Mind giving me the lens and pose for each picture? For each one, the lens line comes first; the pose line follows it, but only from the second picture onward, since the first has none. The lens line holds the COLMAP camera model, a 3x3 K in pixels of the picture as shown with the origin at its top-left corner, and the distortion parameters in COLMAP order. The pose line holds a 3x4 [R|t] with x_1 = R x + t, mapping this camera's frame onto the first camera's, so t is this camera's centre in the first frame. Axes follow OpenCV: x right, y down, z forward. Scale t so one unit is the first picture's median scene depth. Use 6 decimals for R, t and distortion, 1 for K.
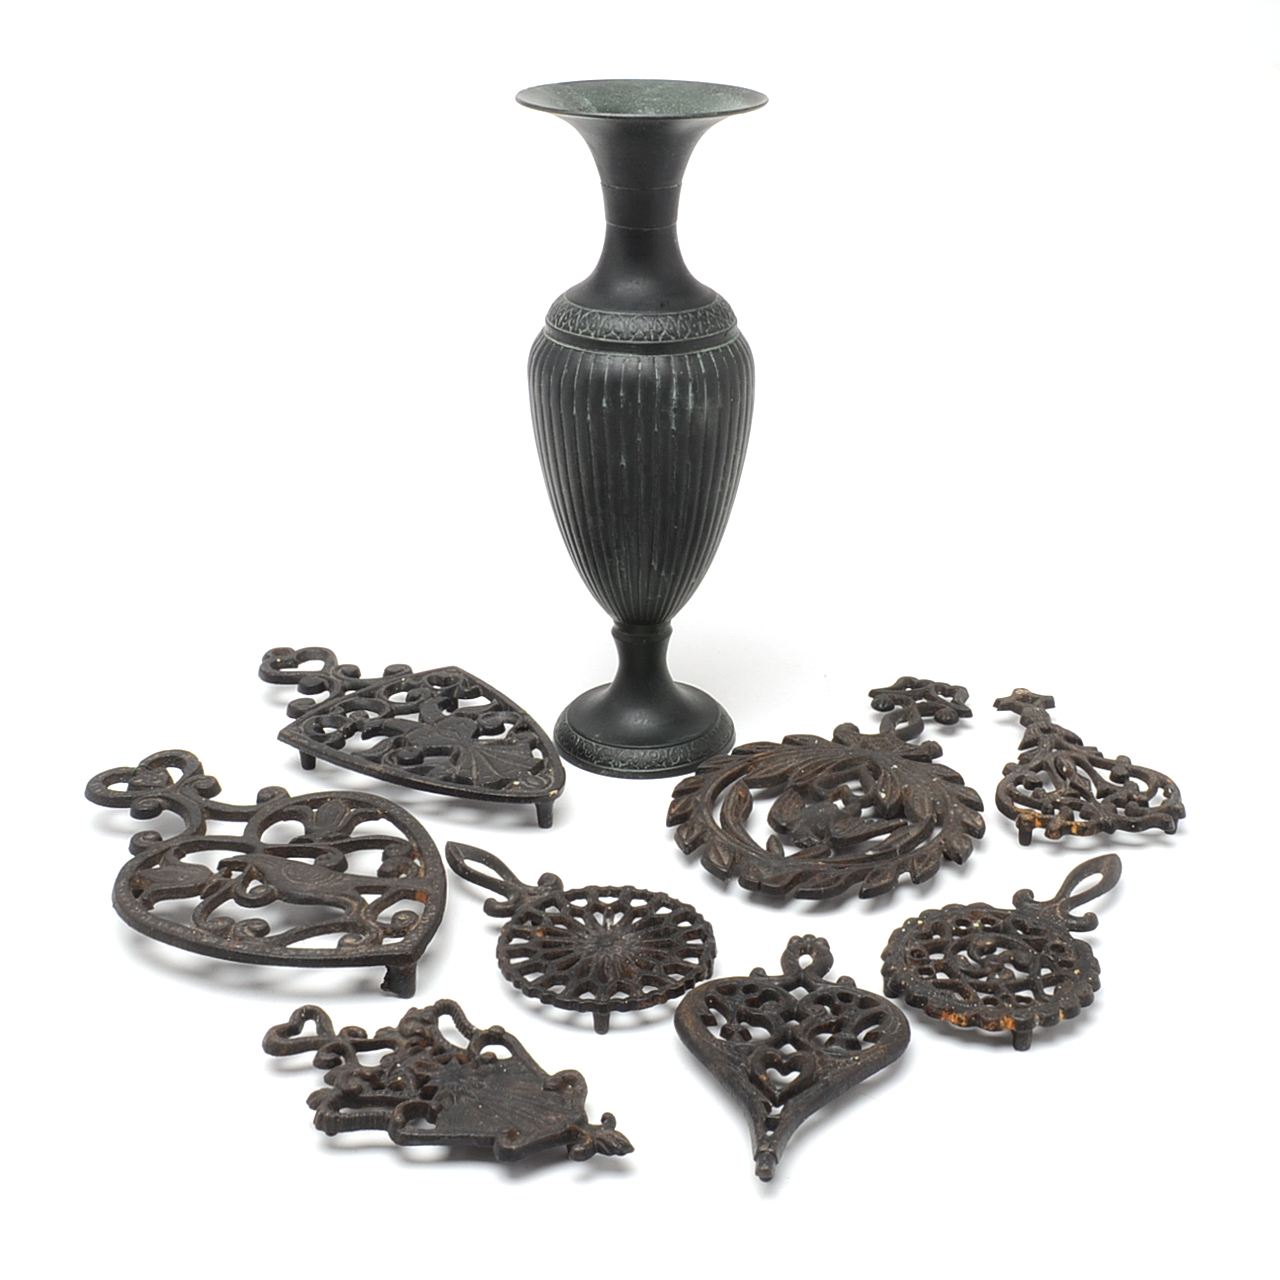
lens RADIAL K [[1965.4, 0, 748.3], [0, 1965.4, 638.7], [0, 0, 1]] dist [-0.026489, 0.031223]
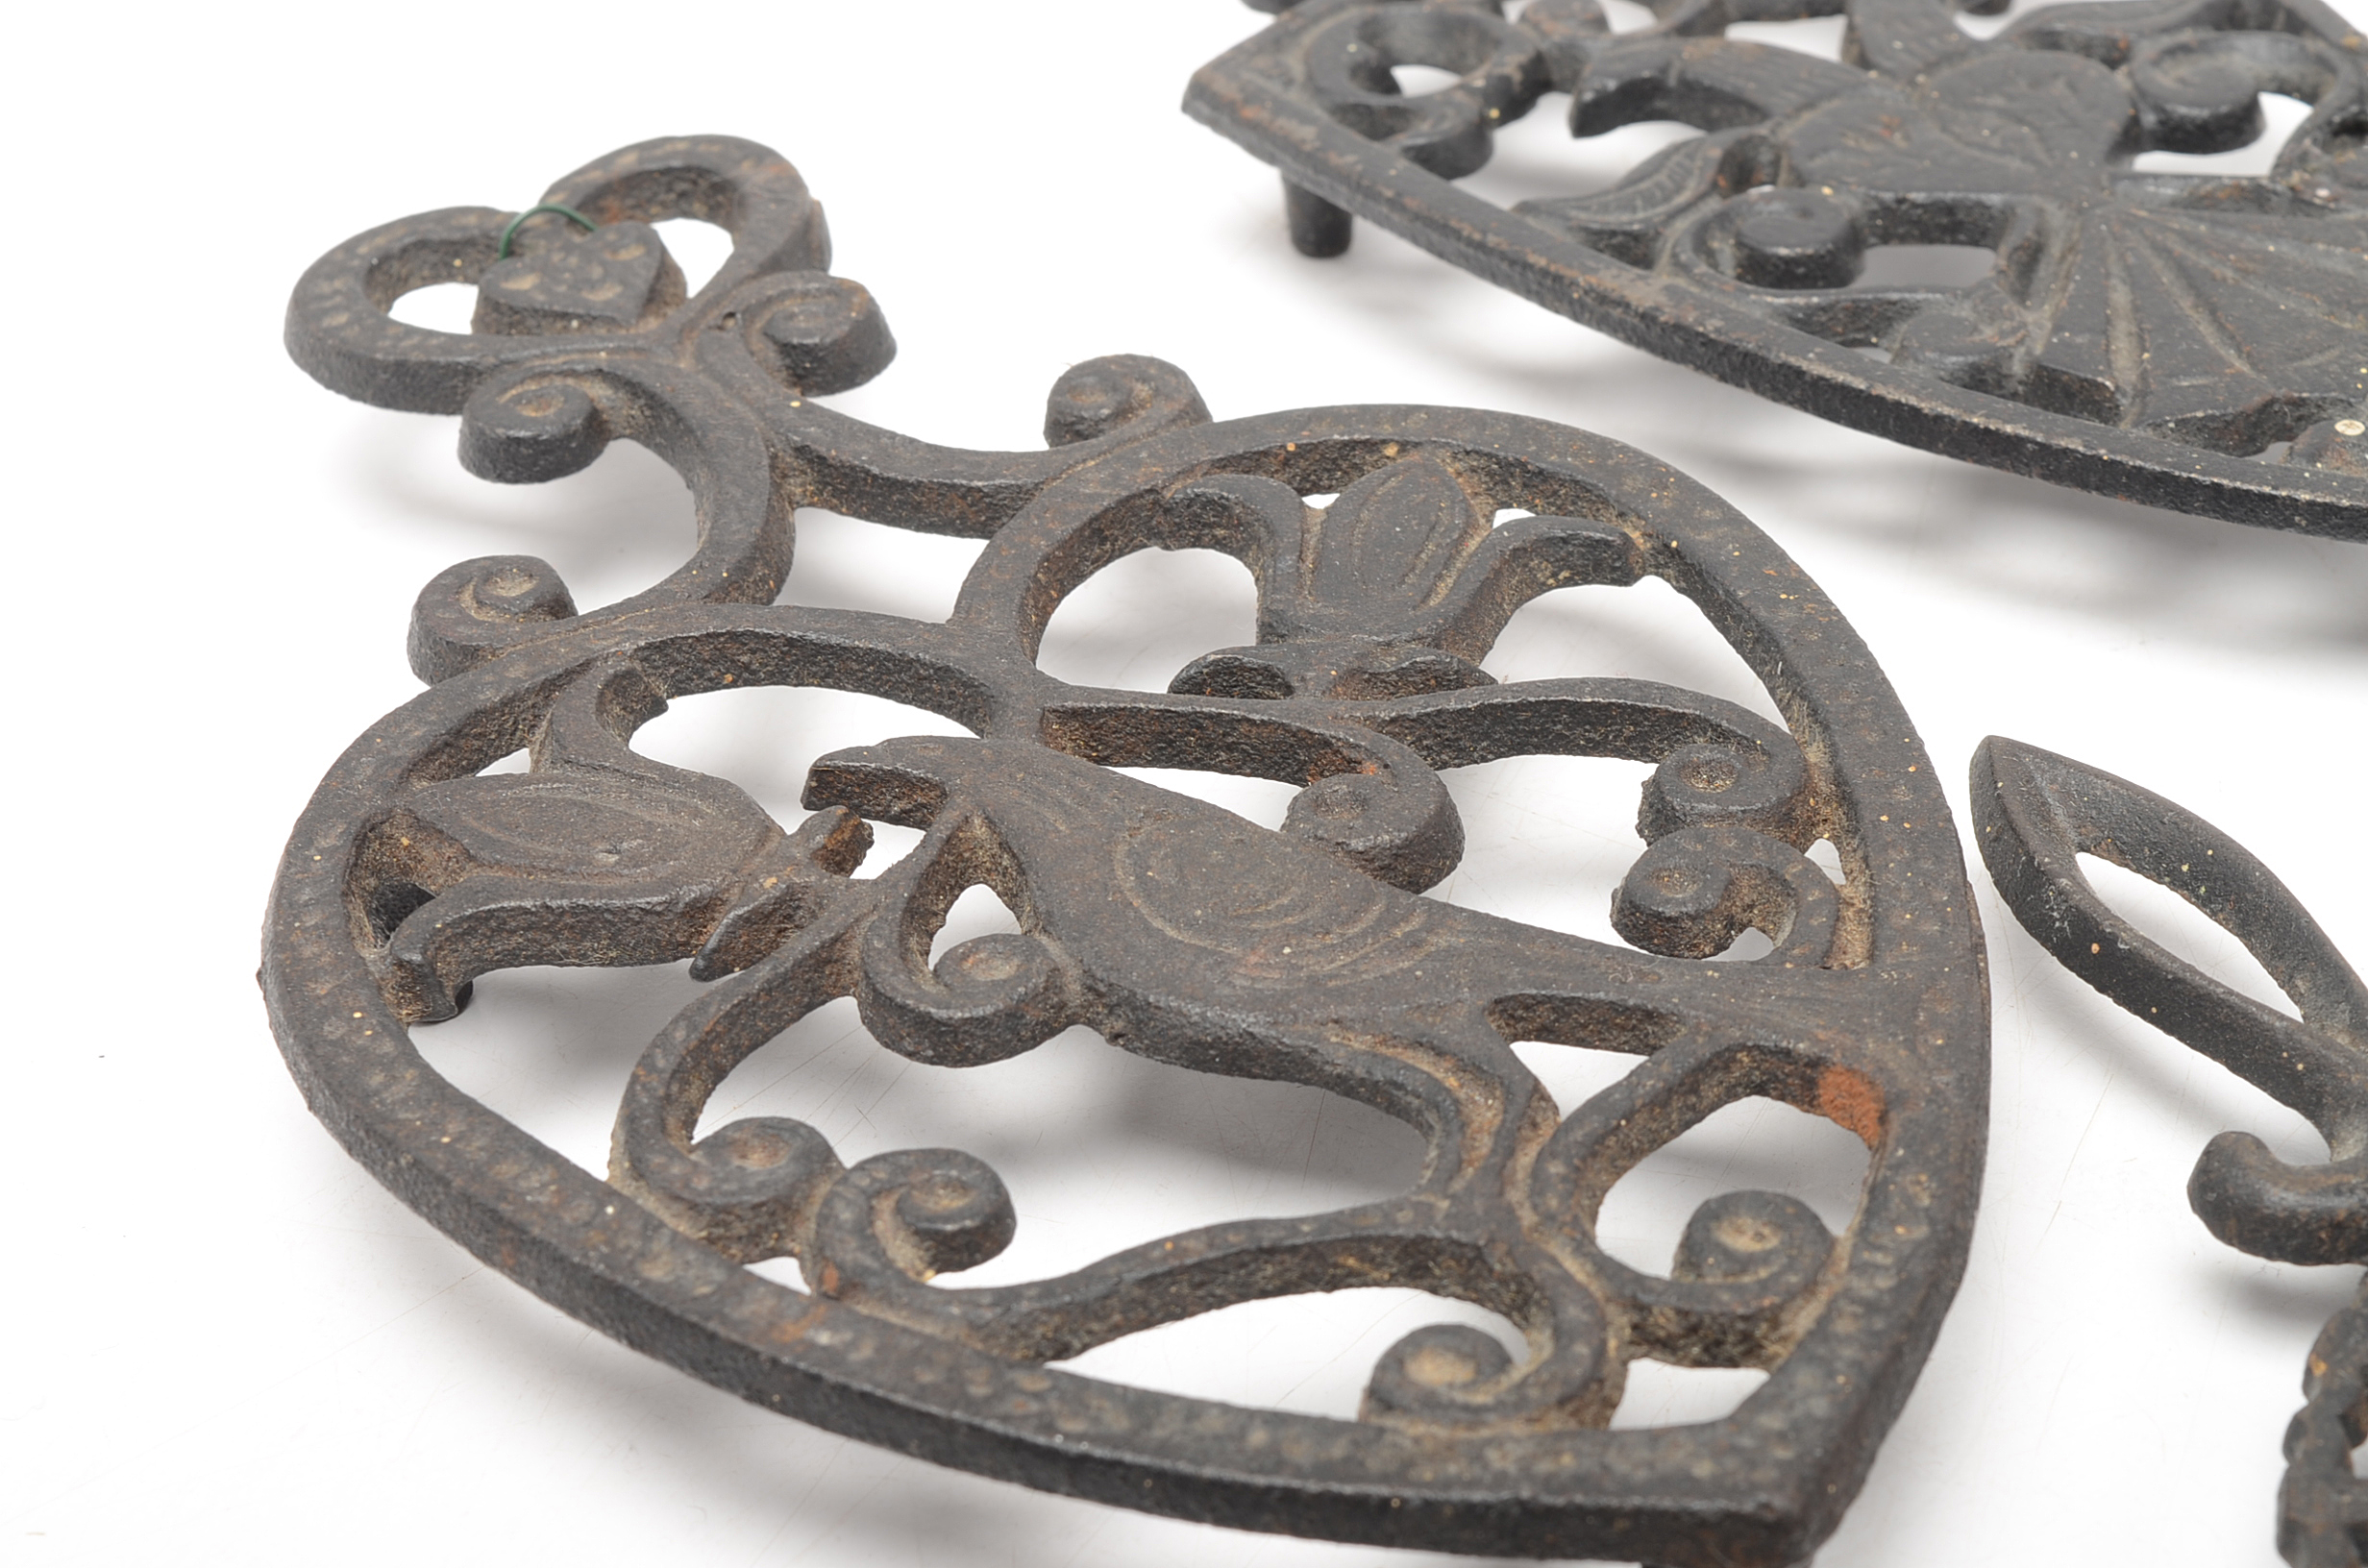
lens RADIAL K [[4616.1, 0, 1184.0], [0, 4616.1, 784.0], [0, 0, 1]] dist [-0.027838, 0.112572]
pose [[0.961213, 0.097823, -0.257877, -0.111784], [-0.039274, 0.974007, 0.223089, 0.011516], [0.272997, -0.204308, 0.940069, 0.556778]]
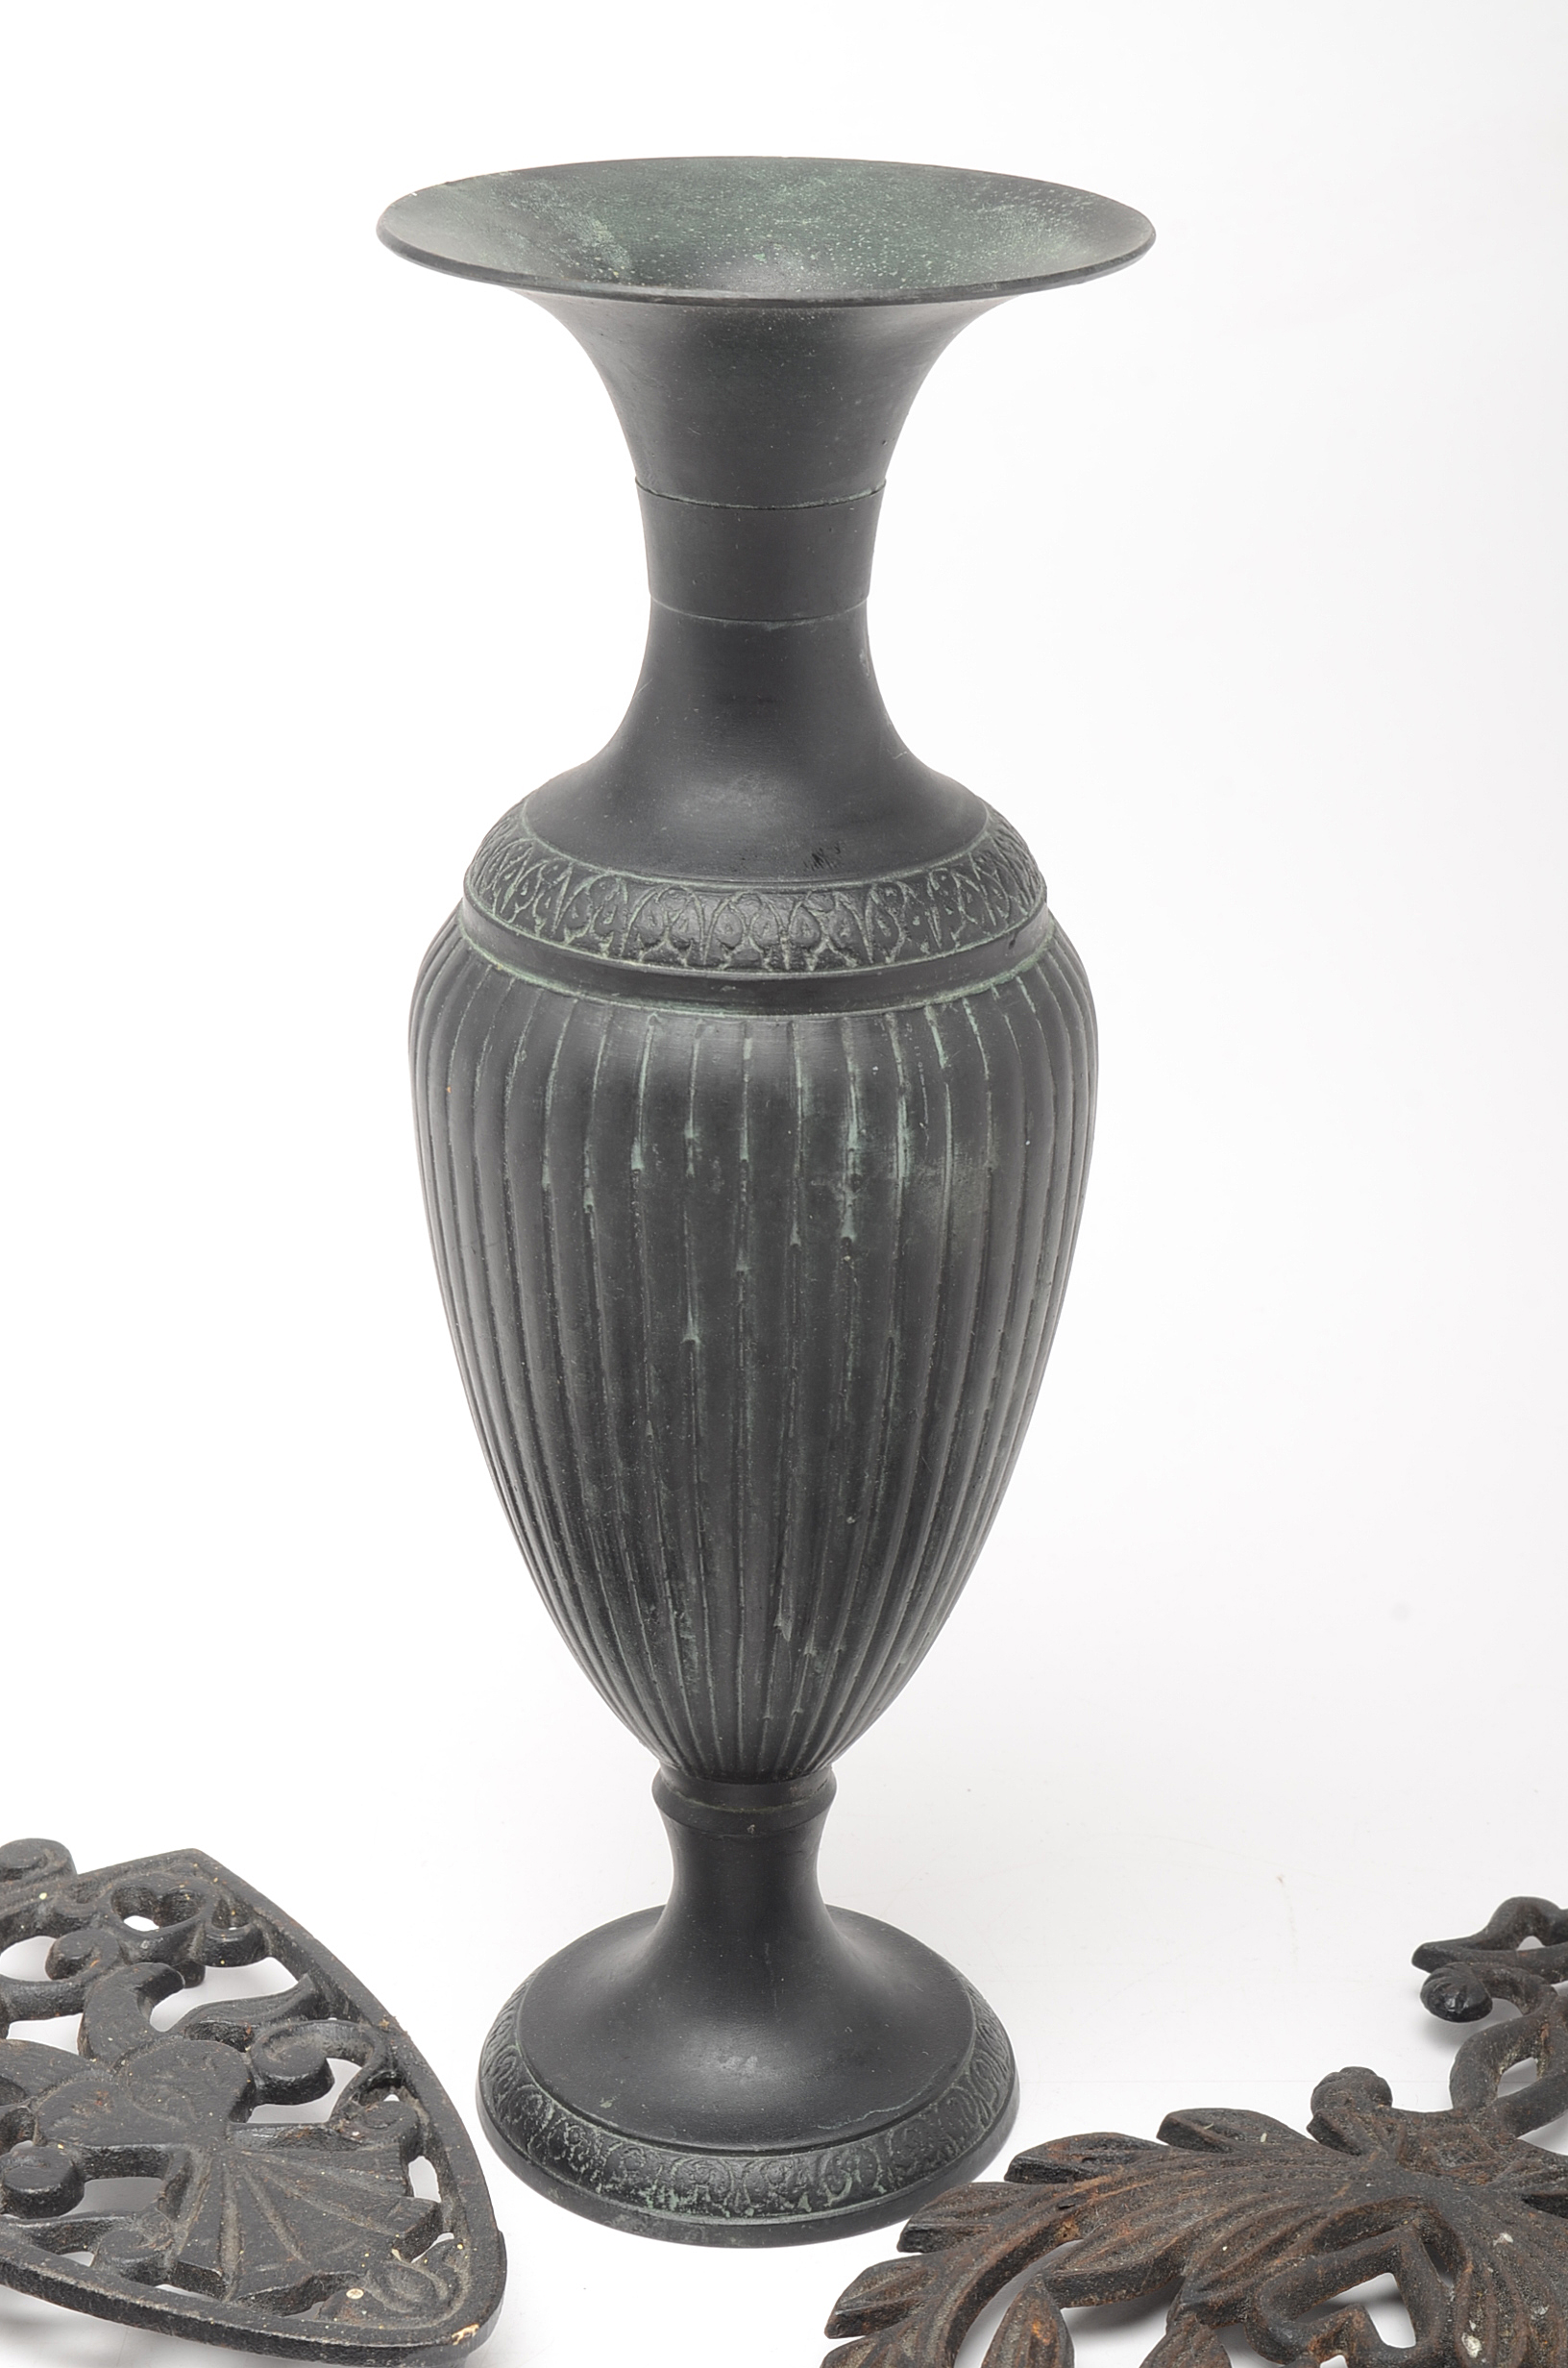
lens RADIAL K [[4509.5, 0, 784.0], [0, 4509.5, 1184.0], [0, 0, 1]] dist [-0.021791, -0.046044]
pose [[0.998741, 0.013227, -0.048399, -0.012835], [-0.014399, 0.999610, -0.023947, -0.098556], [0.048063, 0.024613, 0.998541, 0.256081]]
